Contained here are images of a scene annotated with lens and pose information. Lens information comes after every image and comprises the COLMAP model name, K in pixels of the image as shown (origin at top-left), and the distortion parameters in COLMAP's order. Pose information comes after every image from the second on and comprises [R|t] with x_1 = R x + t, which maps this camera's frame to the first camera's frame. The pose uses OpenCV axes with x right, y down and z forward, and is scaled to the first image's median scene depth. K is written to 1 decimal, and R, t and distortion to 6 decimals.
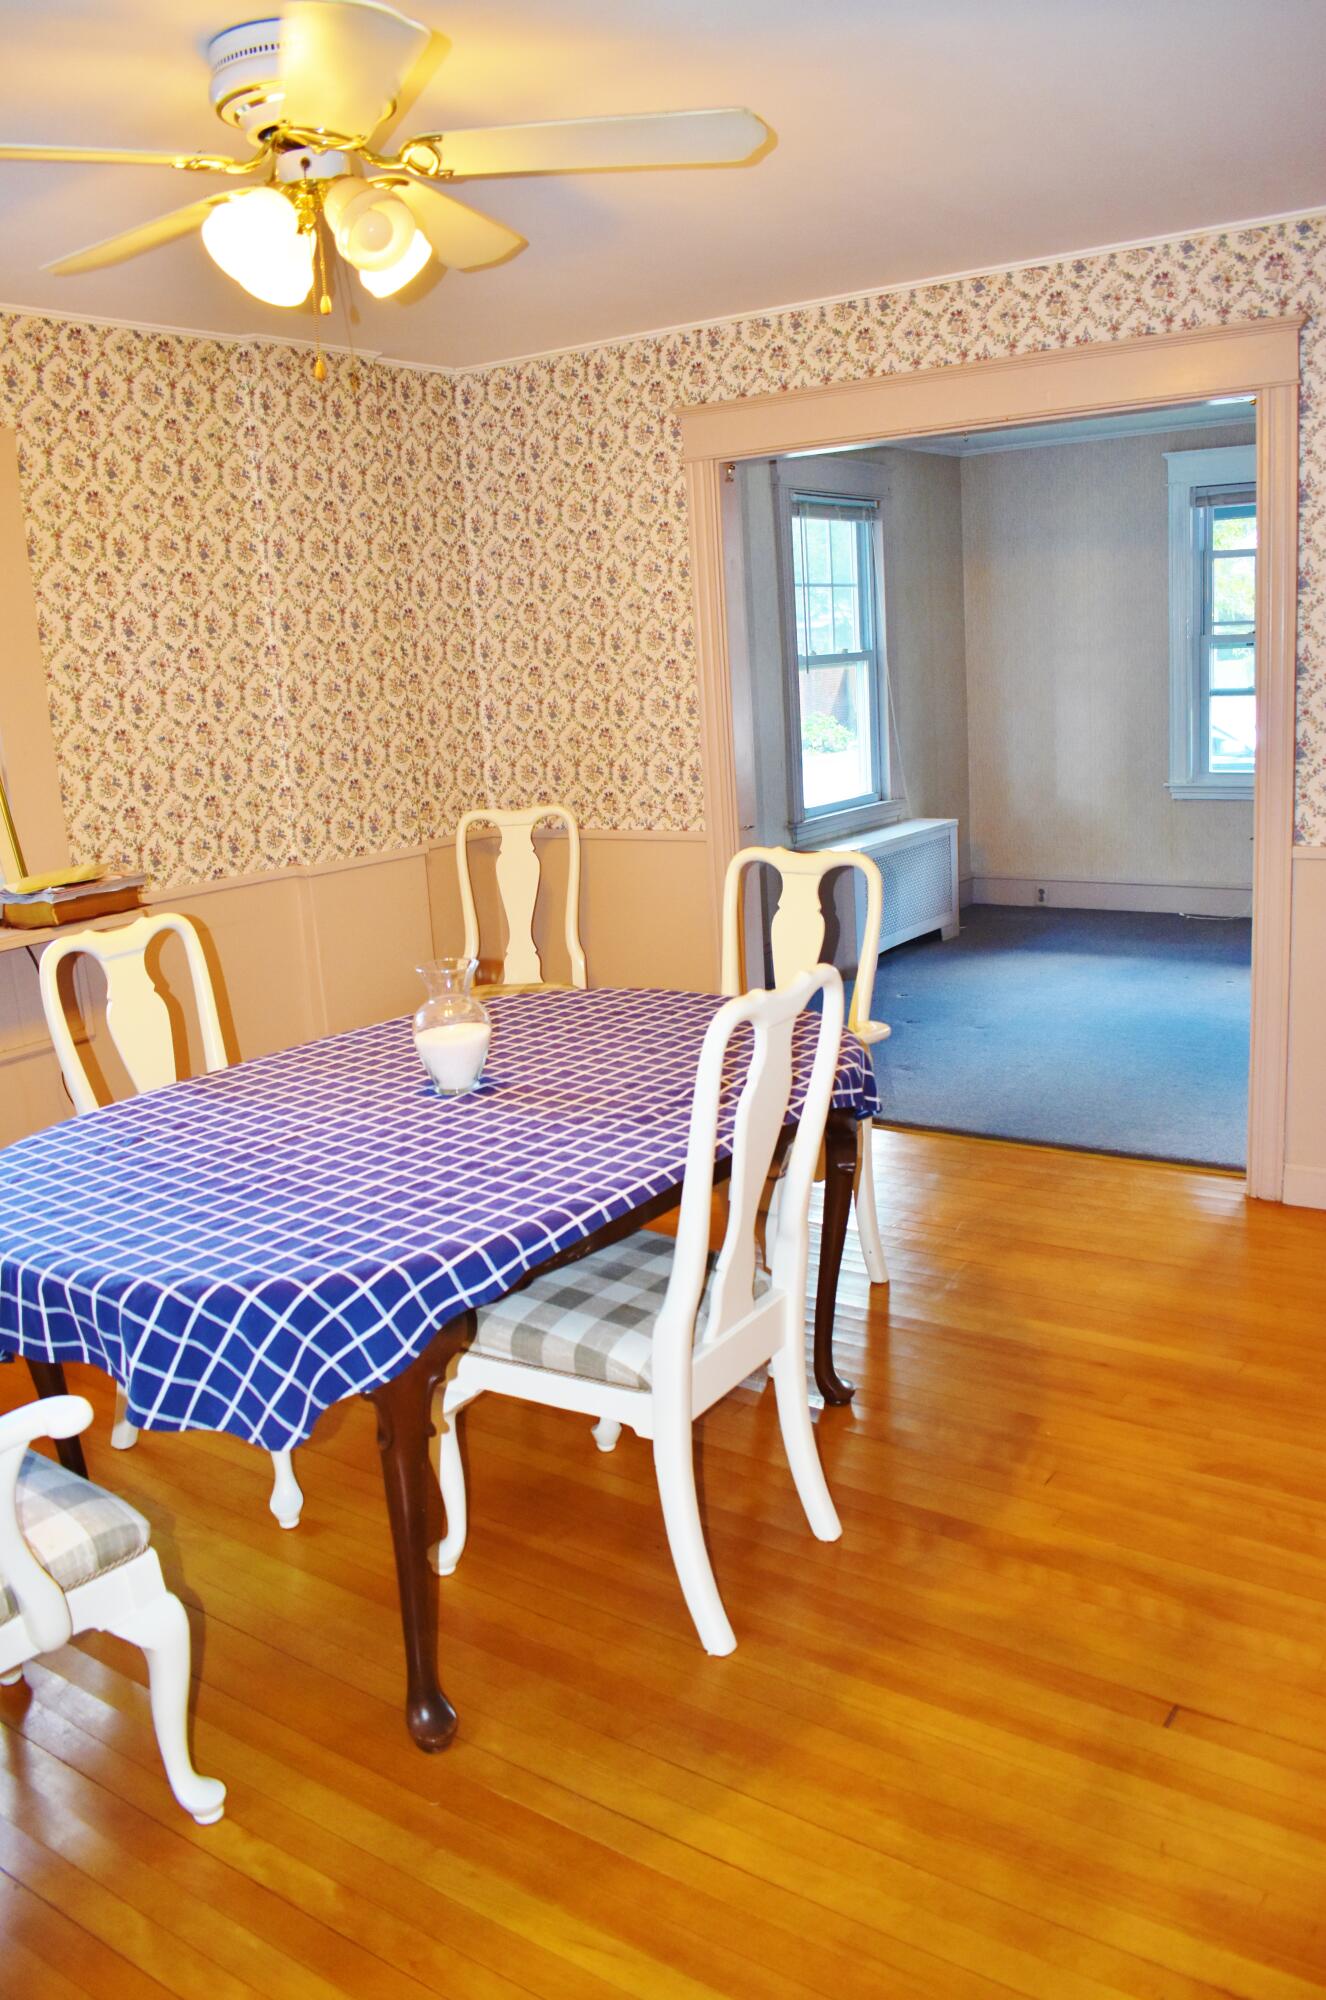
lens RADIAL K [[1561.4, 0, 663.0], [0, 1561.4, 1000.0], [0, 0, 1]] dist [-0.100529, 0.019151]
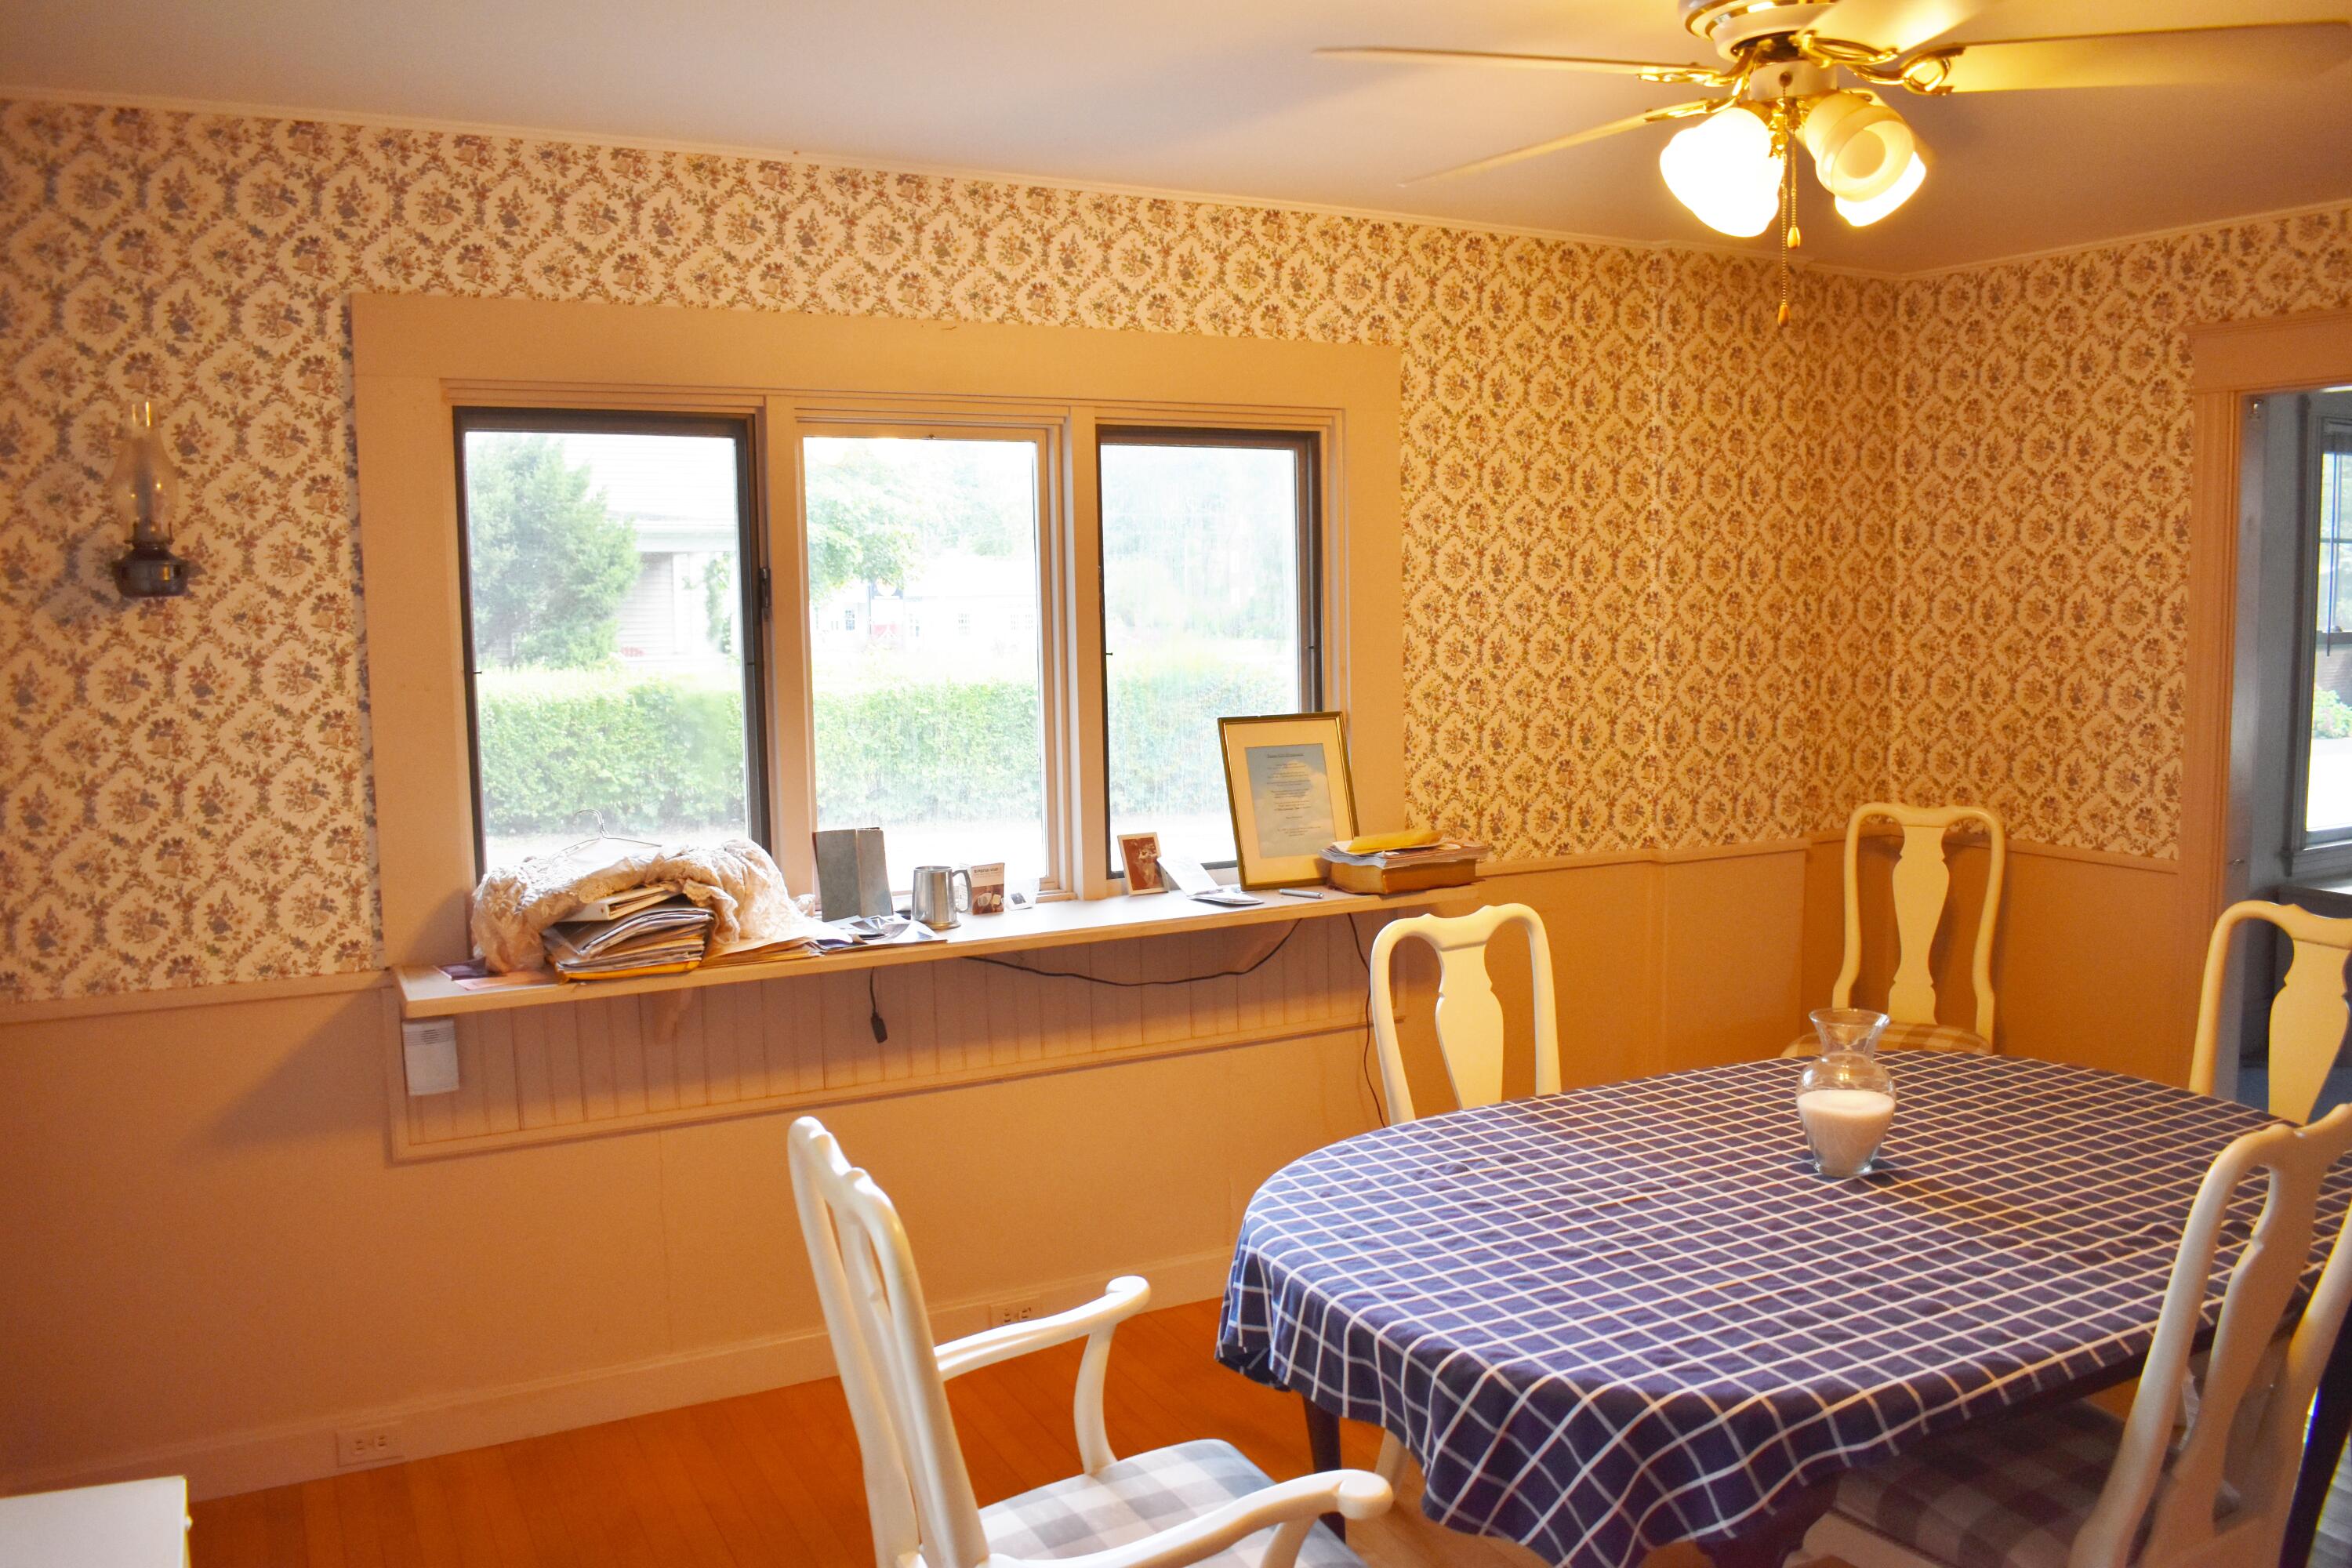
lens RADIAL K [[1823.6, 0, 1176.0], [0, 1823.6, 784.0], [0, 0, 1]] dist [-0.091133, 0.012942]
pose [[0.888498, 0.096999, -0.448511, -0.044081], [-0.140712, 0.987908, -0.065095, -0.034491], [0.436774, 0.120948, 0.891403, -0.011786]]
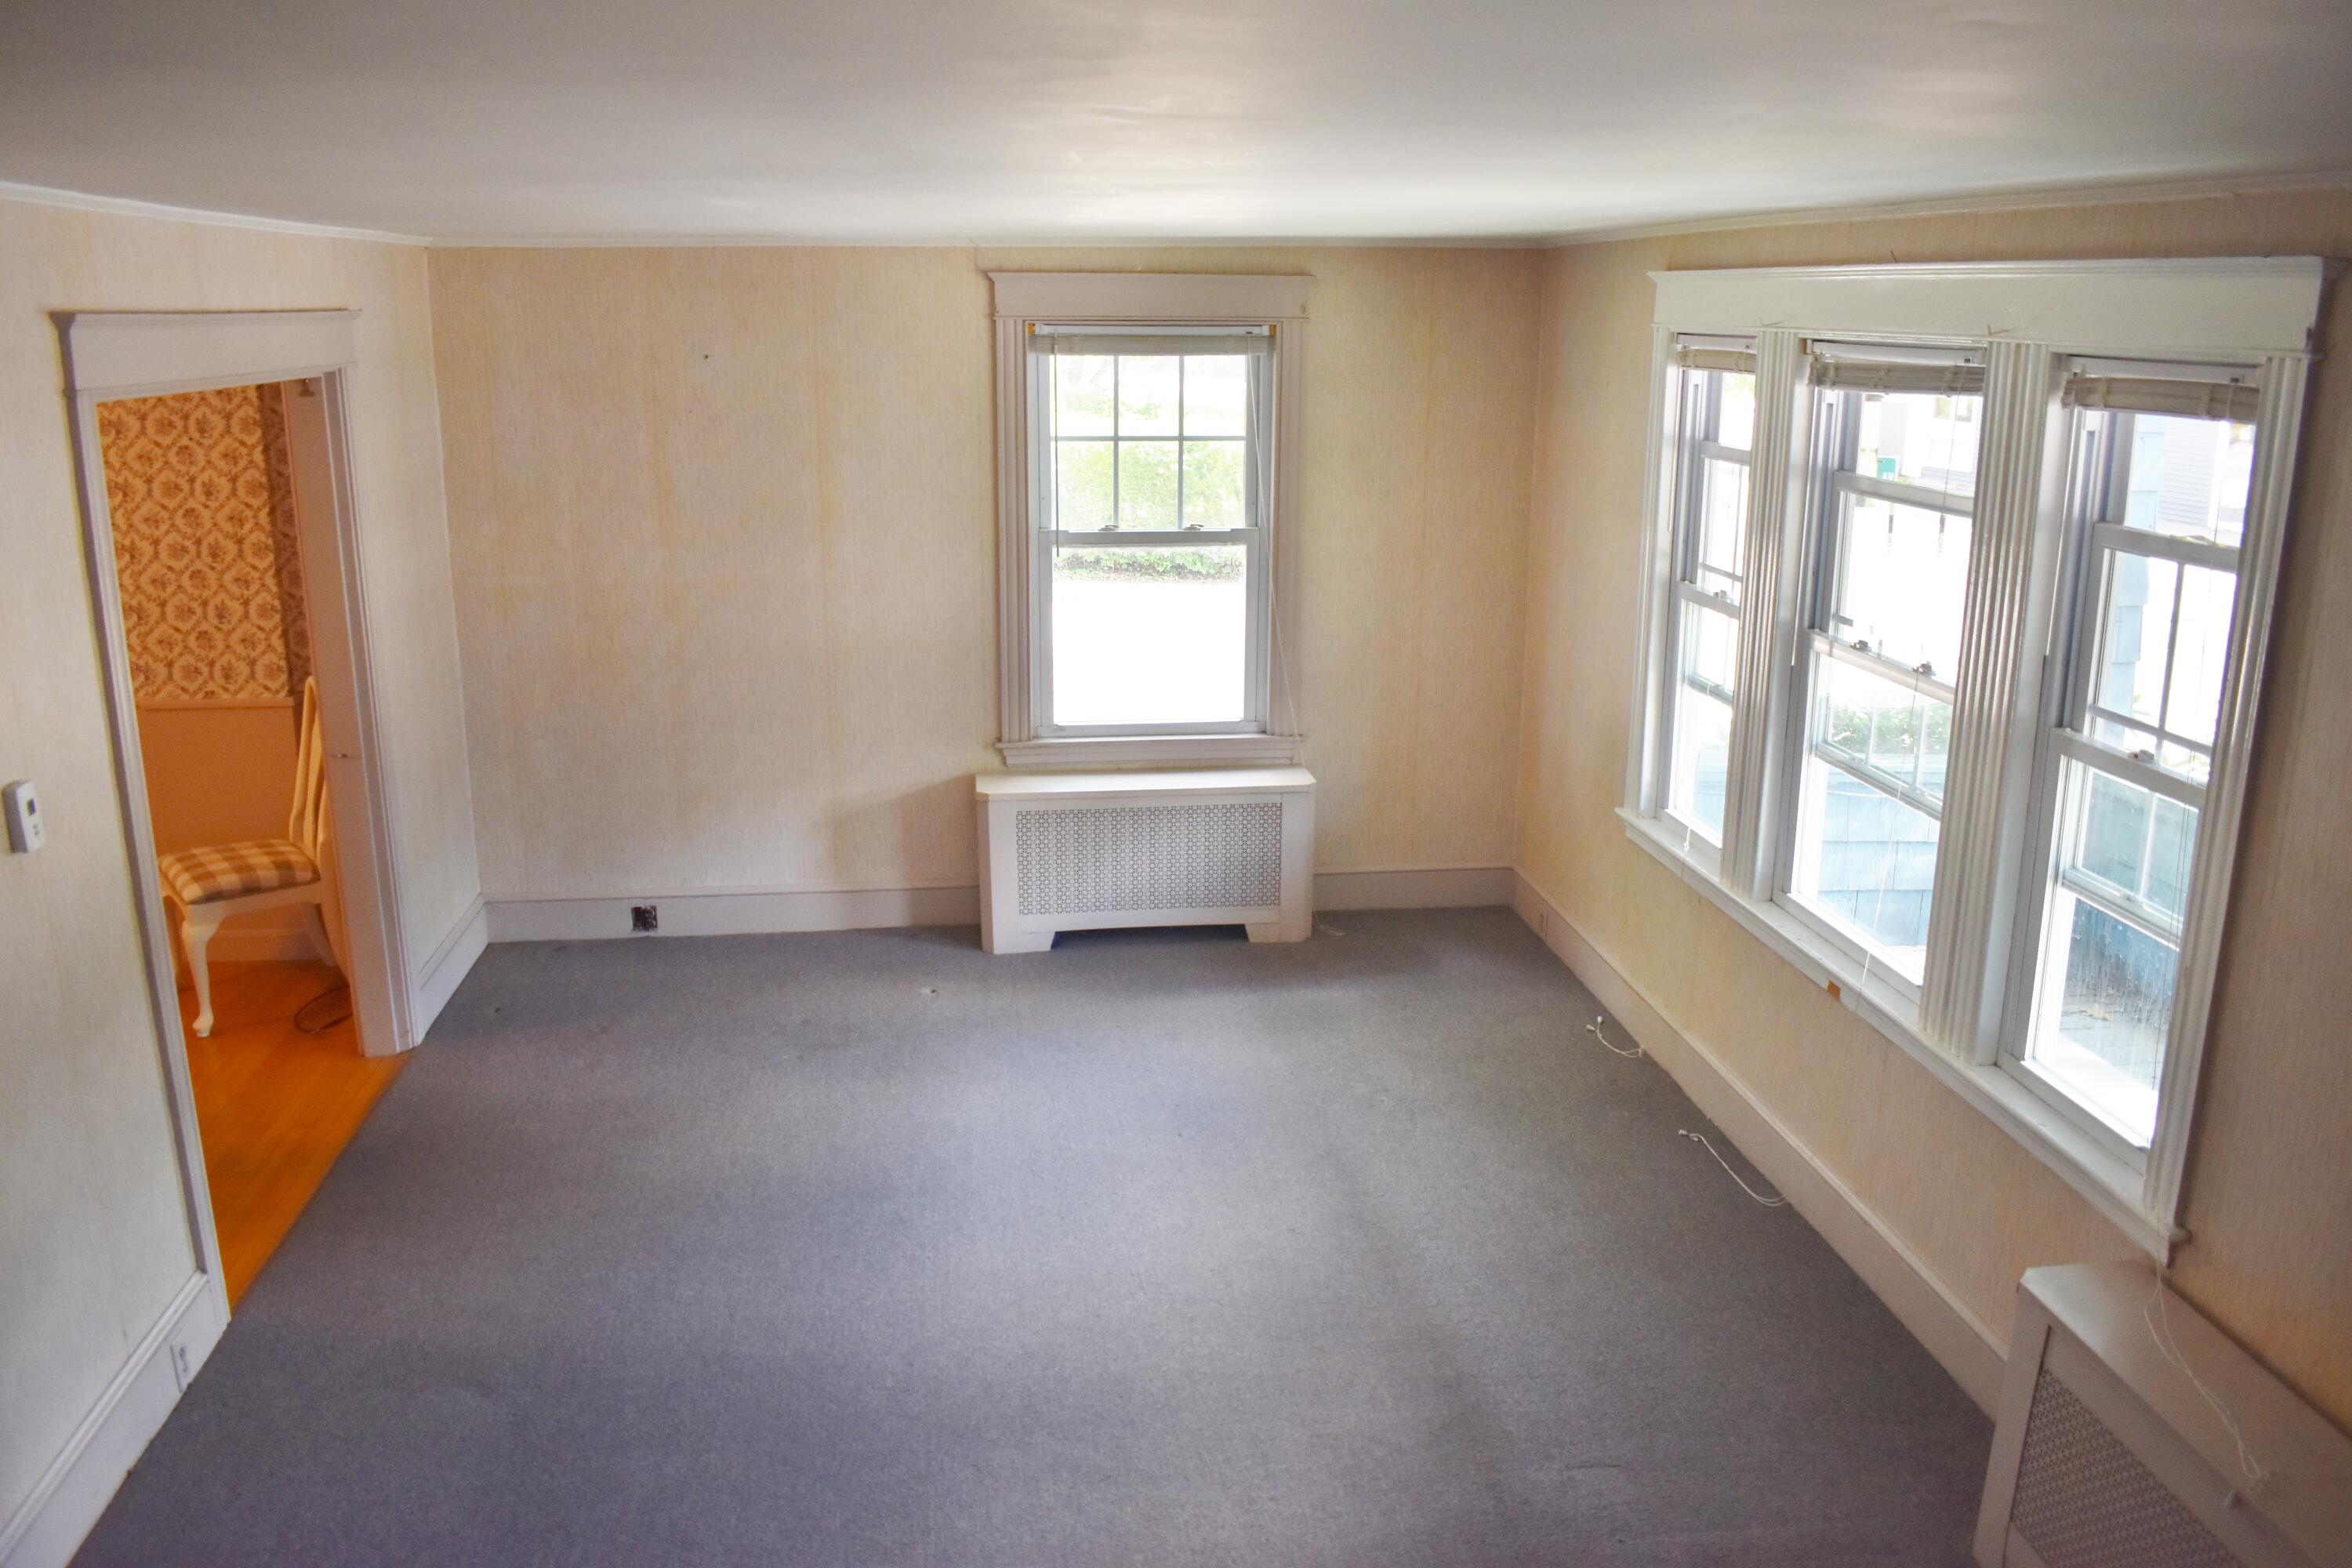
lens RADIAL K [[1836.2, 0, 1176.0], [0, 1836.2, 784.0], [0, 0, 1]] dist [-0.100529, 0.019151]
pose [[0.671597, 0.247011, -0.698530, 2.100069], [-0.206264, 0.967852, 0.143937, -0.642970], [0.711627, 0.047414, 0.700955, 1.066325]]
